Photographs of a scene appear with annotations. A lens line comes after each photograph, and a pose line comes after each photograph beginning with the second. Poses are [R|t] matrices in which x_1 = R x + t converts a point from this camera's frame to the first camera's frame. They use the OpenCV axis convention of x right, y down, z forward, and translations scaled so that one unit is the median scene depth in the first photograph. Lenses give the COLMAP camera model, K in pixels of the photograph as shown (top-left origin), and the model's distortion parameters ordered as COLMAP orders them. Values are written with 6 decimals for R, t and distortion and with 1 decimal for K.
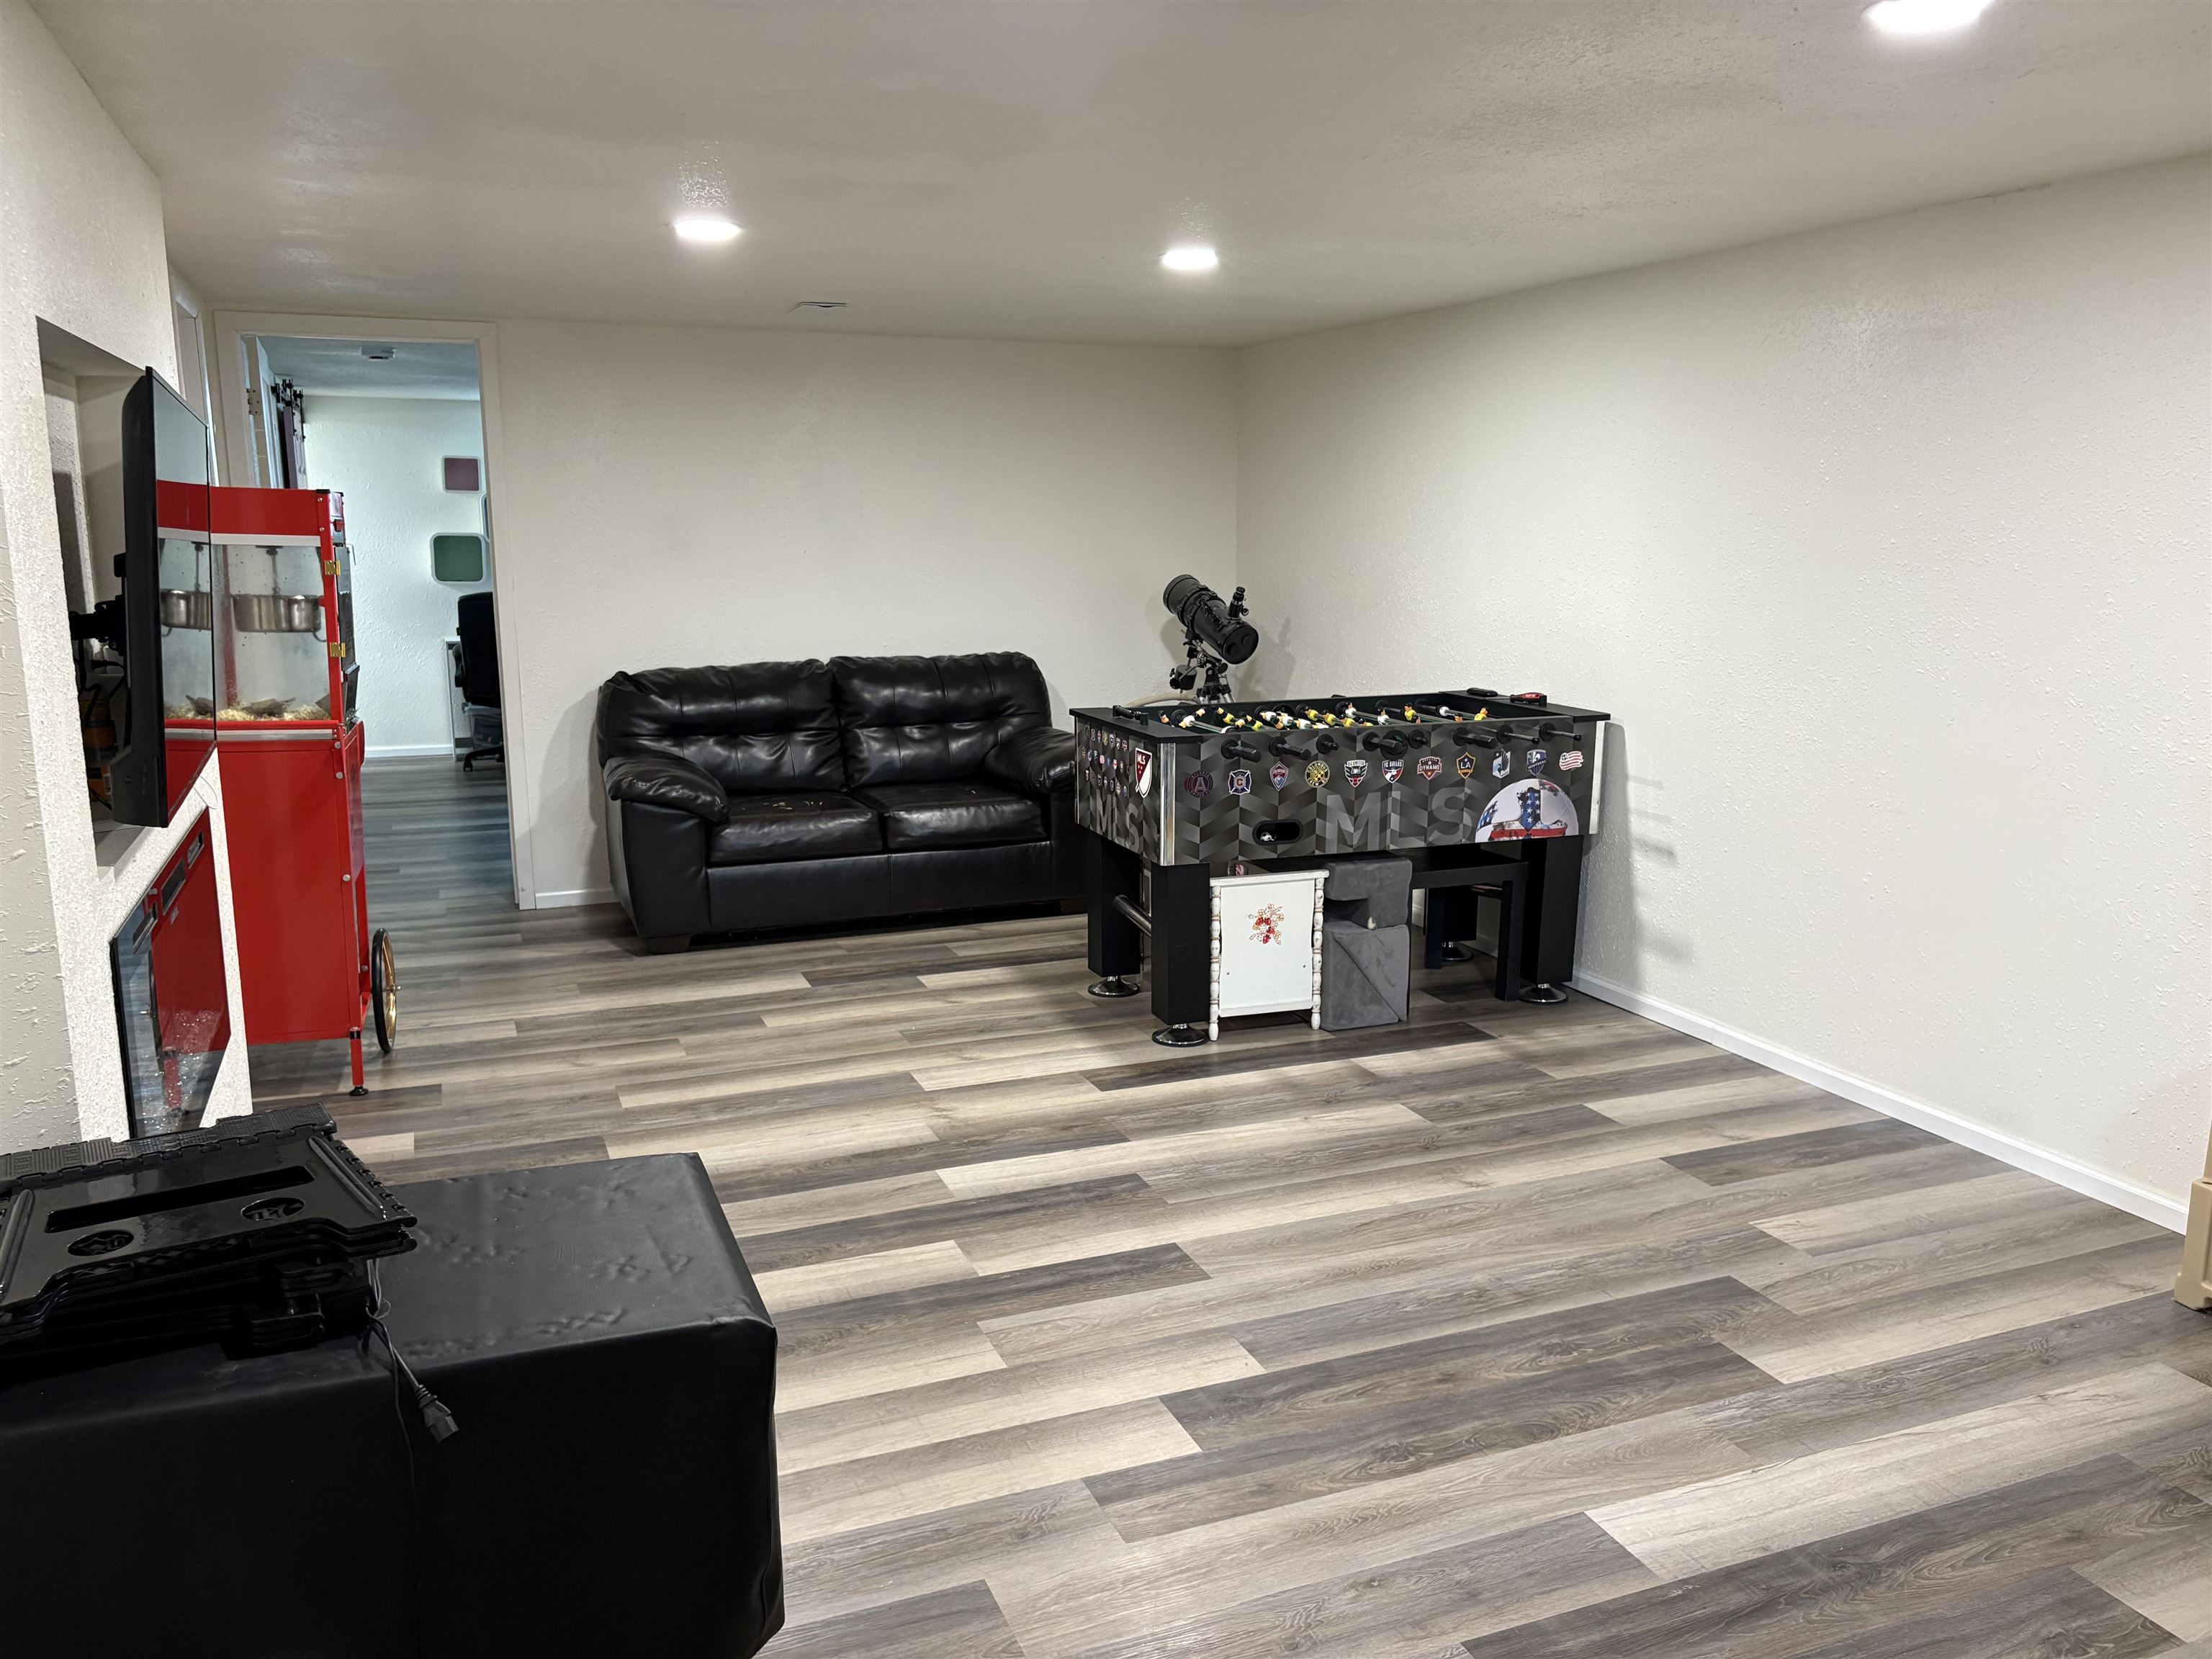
lens RADIAL K [[1668.3, 0, 1118.8], [0, 1668.3, 834.4], [0, 0, 1]] dist [0.018924, -0.006099]
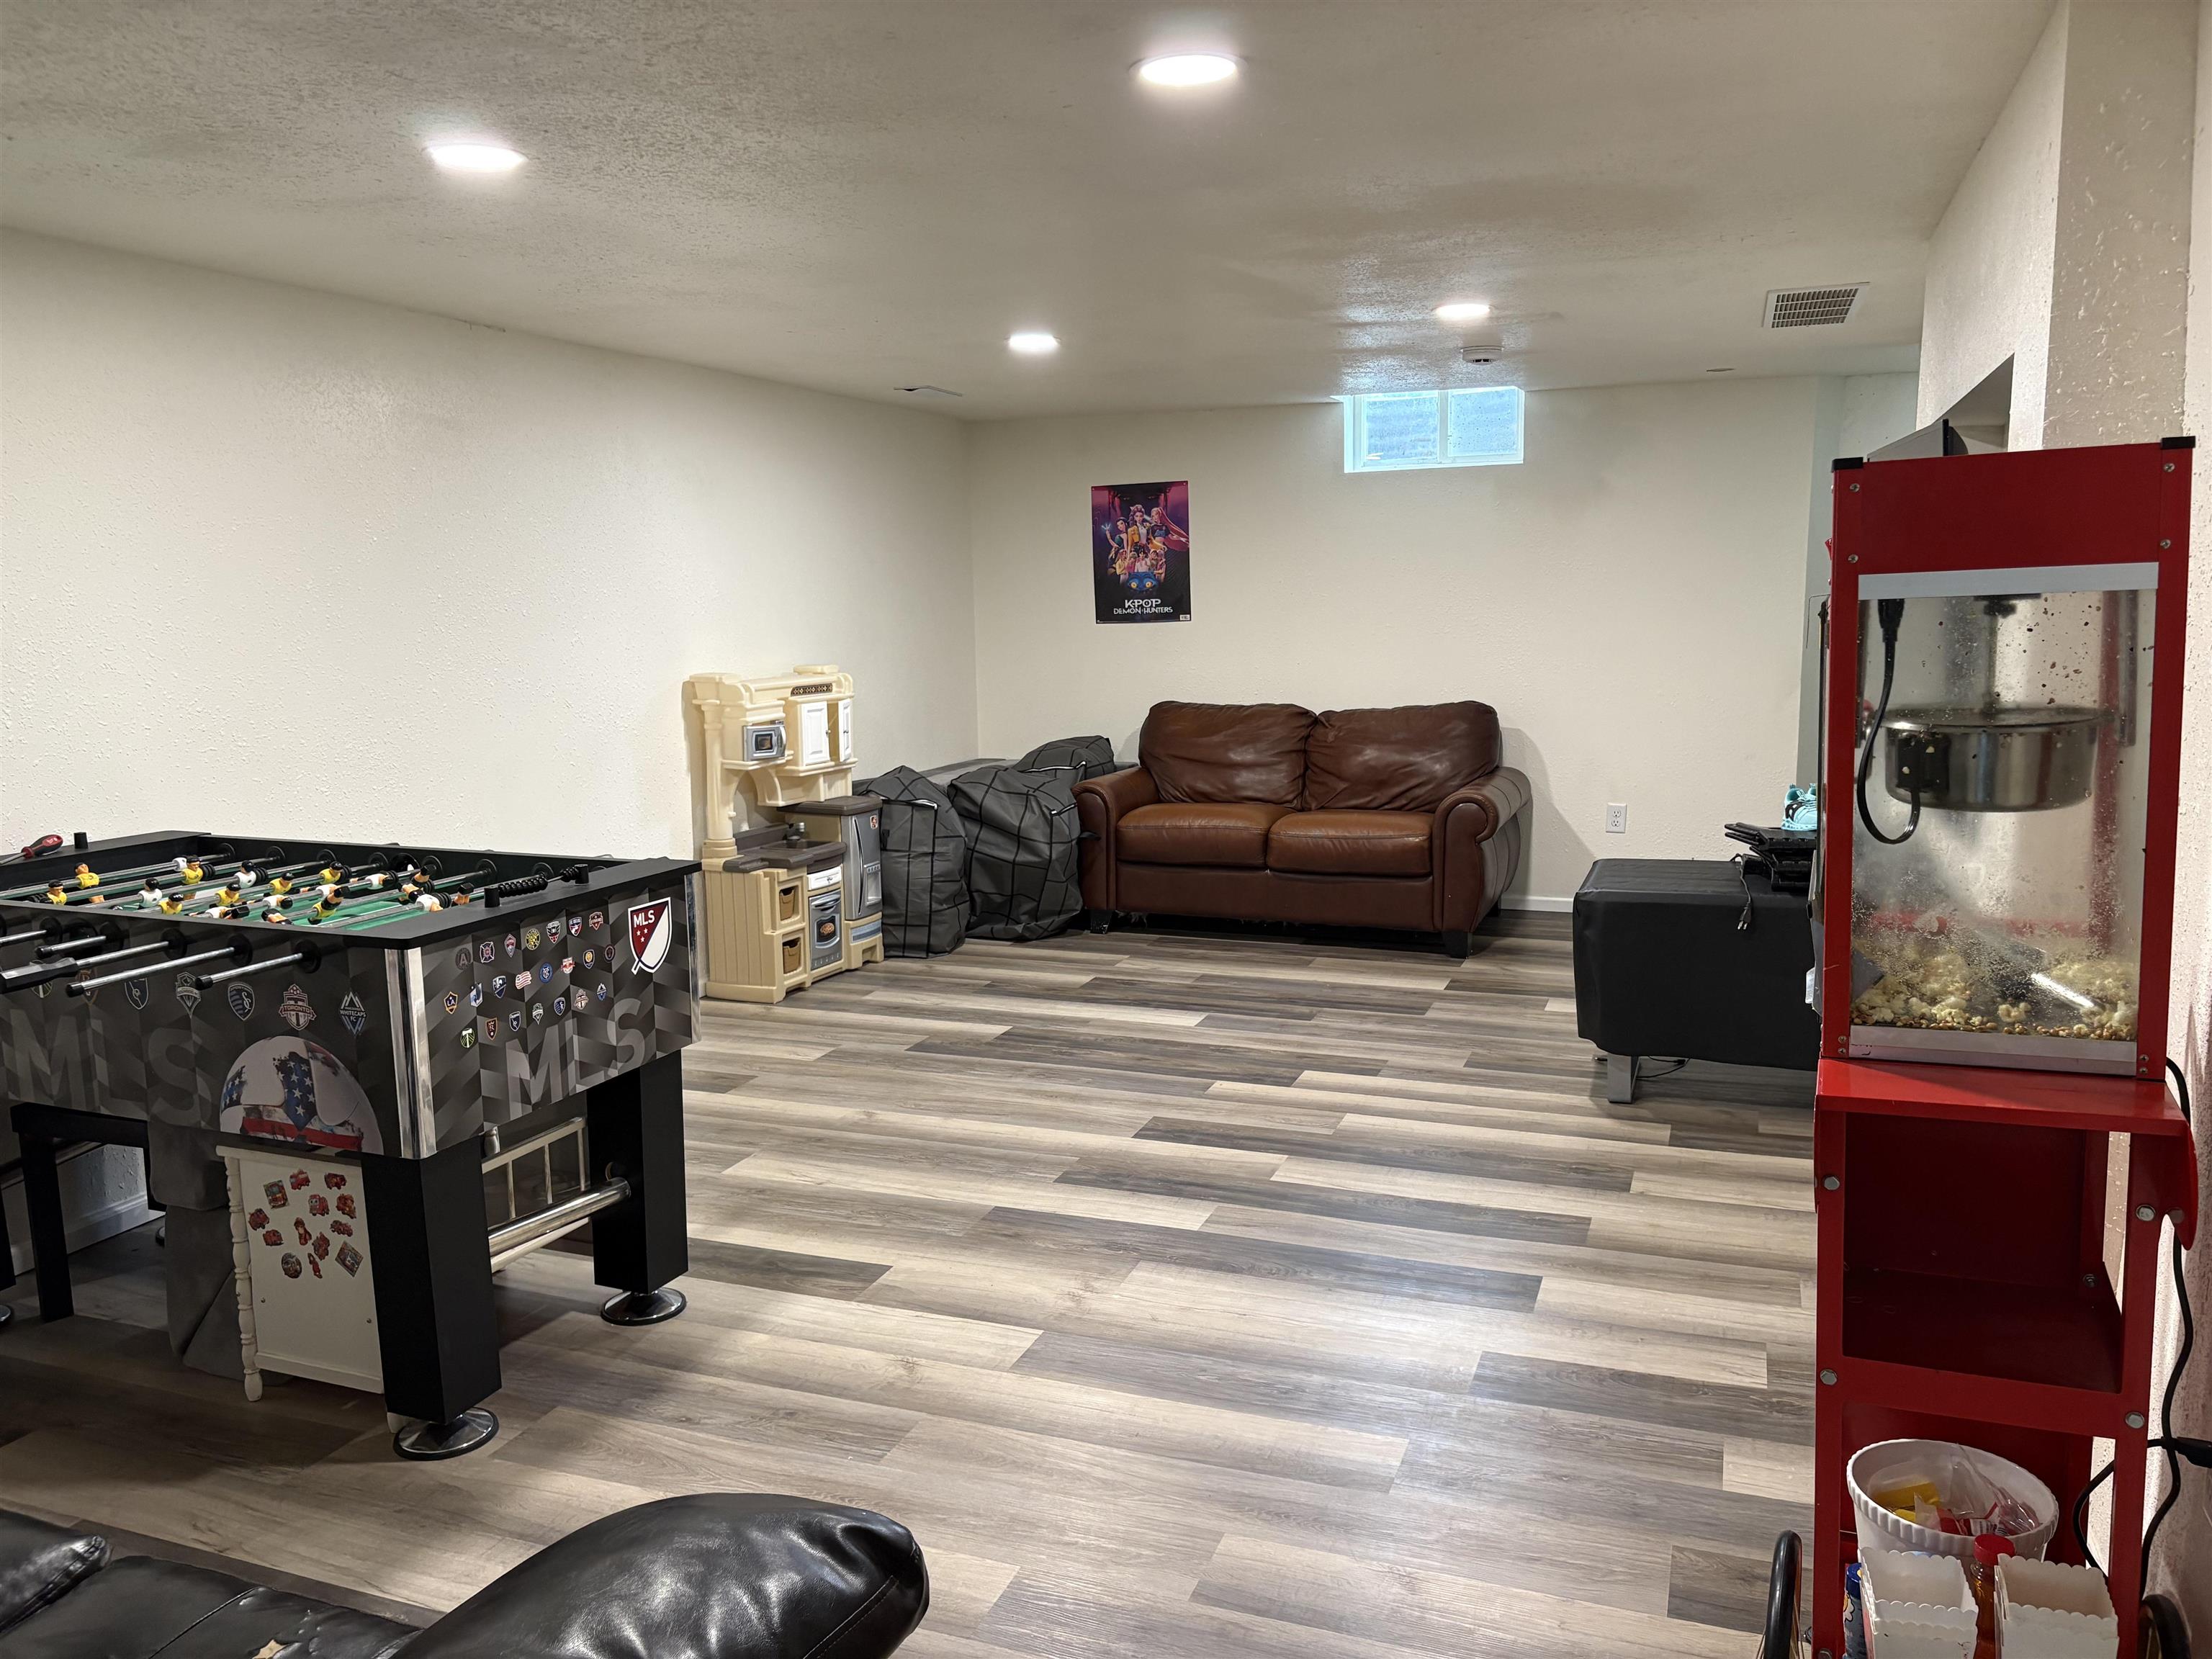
lens RADIAL K [[1668.3, 0, 1118.8], [0, 1668.3, 834.4], [0, 0, 1]] dist [0.018924, -0.006099]
pose [[-0.733816, -0.088634, 0.673542, -0.749145], [0.144883, 0.948225, 0.282628, -0.312062], [-0.663719, 0.304982, -0.682981, 1.716974]]
